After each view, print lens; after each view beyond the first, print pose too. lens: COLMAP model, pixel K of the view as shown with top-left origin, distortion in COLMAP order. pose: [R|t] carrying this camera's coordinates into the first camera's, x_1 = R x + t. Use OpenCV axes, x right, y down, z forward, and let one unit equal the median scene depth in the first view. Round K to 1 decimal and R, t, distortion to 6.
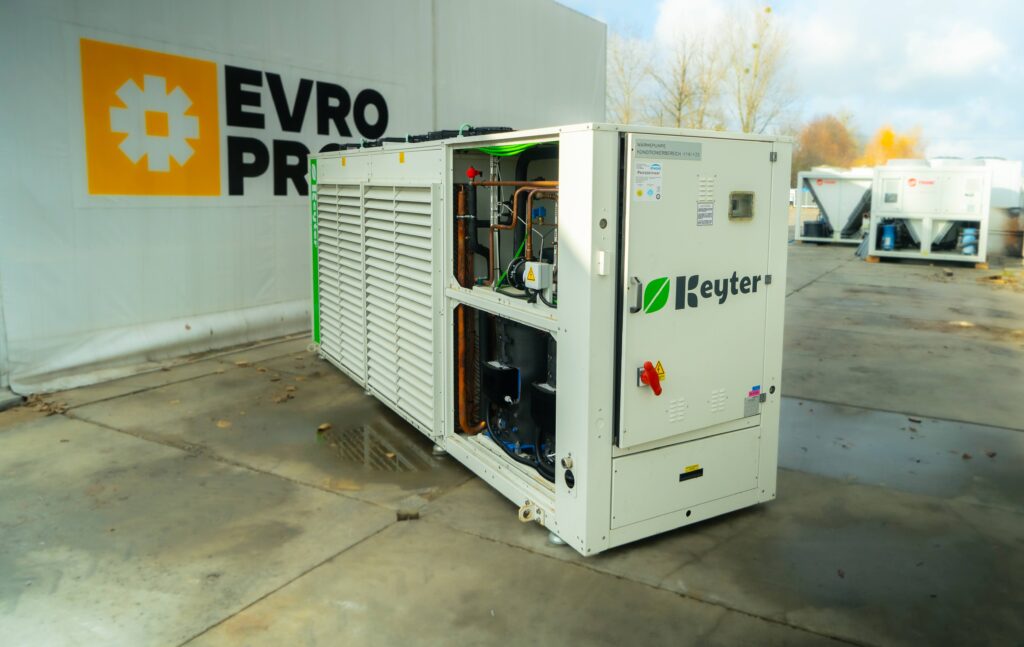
lens RADIAL K [[725.5, 0, 515.8], [0, 725.5, 319.4], [0, 0, 1]] dist [-0.008372, 0.001185]
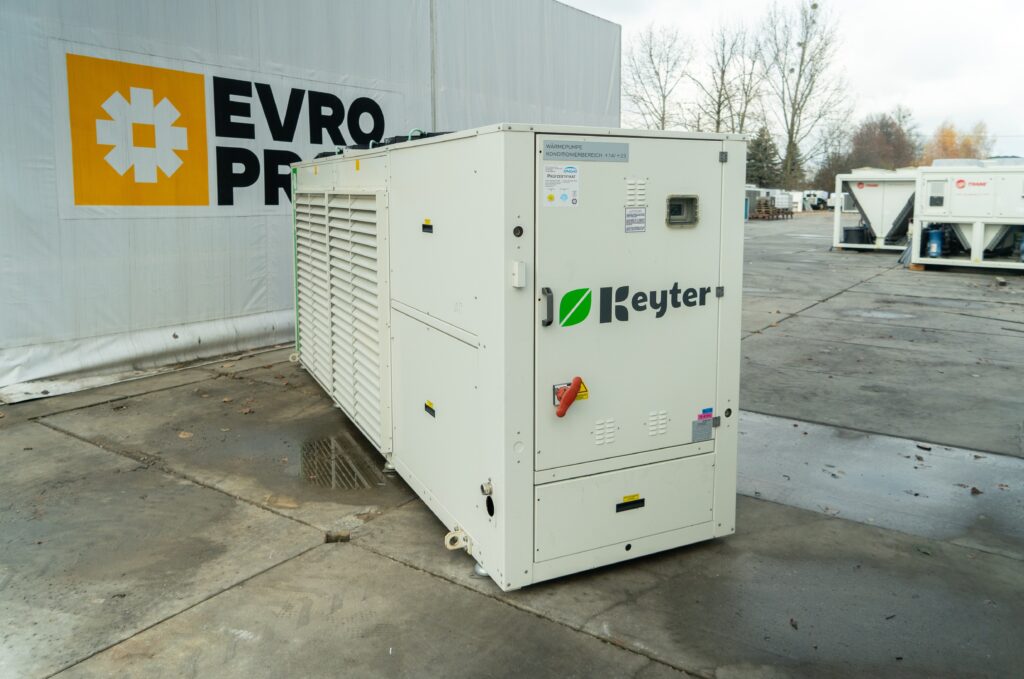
lens RADIAL K [[733.6, 0, 474.6], [0, 733.6, 312.3], [0, 0, 1]] dist [0.002557, 0.001700]
pose [[0.995038, 0.004961, -0.099373, 0.109078], [-0.007130, 0.999744, -0.021482, -0.005497], [0.099241, 0.022084, 0.994818, 0.043892]]
